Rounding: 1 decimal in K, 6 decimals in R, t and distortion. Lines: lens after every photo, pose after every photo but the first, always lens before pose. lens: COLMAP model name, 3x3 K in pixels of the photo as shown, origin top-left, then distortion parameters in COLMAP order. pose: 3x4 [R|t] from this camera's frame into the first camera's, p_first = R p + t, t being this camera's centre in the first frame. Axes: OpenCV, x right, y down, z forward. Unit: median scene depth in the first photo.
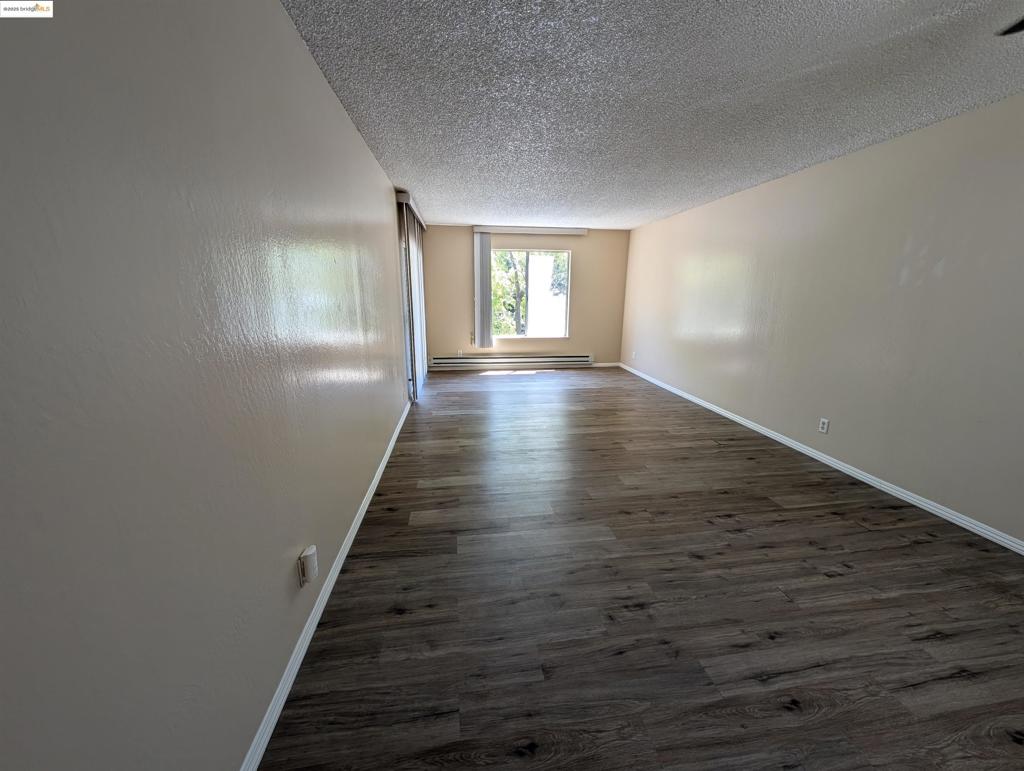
lens RADIAL K [[387.0, 0, 512.0], [0, 387.0, 385.5], [0, 0, 1]] dist [-0.000482, -0.000262]
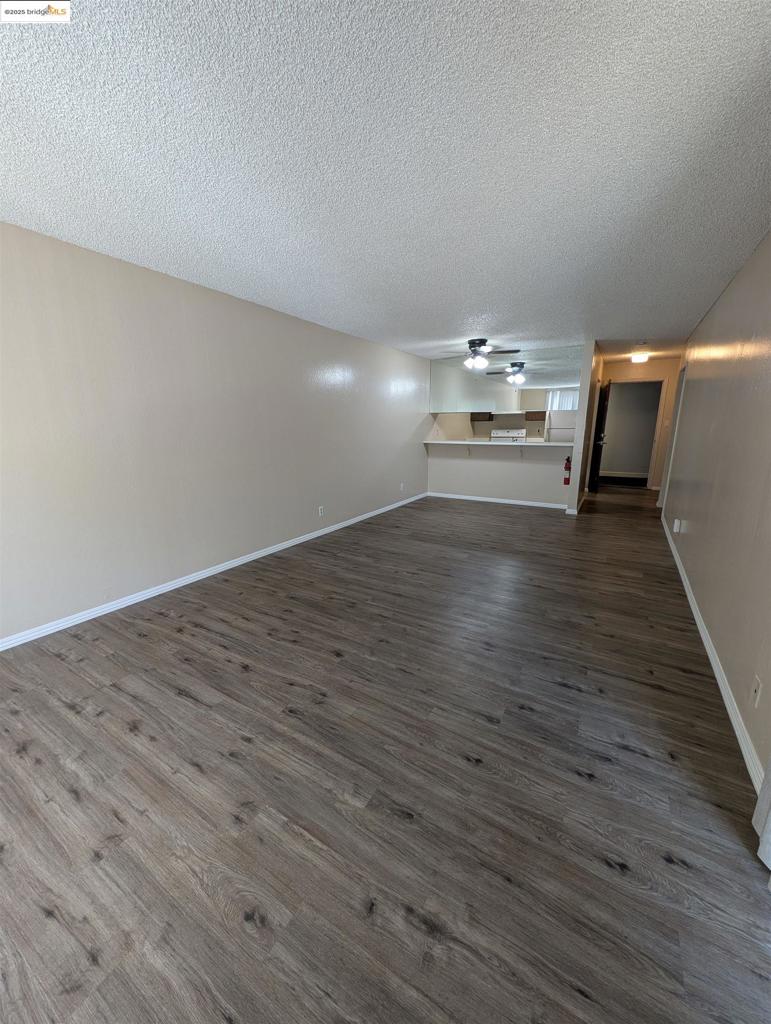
lens RADIAL K [[387.0, 0, 385.5], [0, 387.0, 512.0], [0, 0, 1]] dist [-0.000482, -0.000262]
pose [[-0.776667, -0.139592, 0.614249, -0.272315], [0.149264, 0.906580, 0.394757, -0.421281], [-0.611971, 0.398280, -0.683275, 1.805398]]
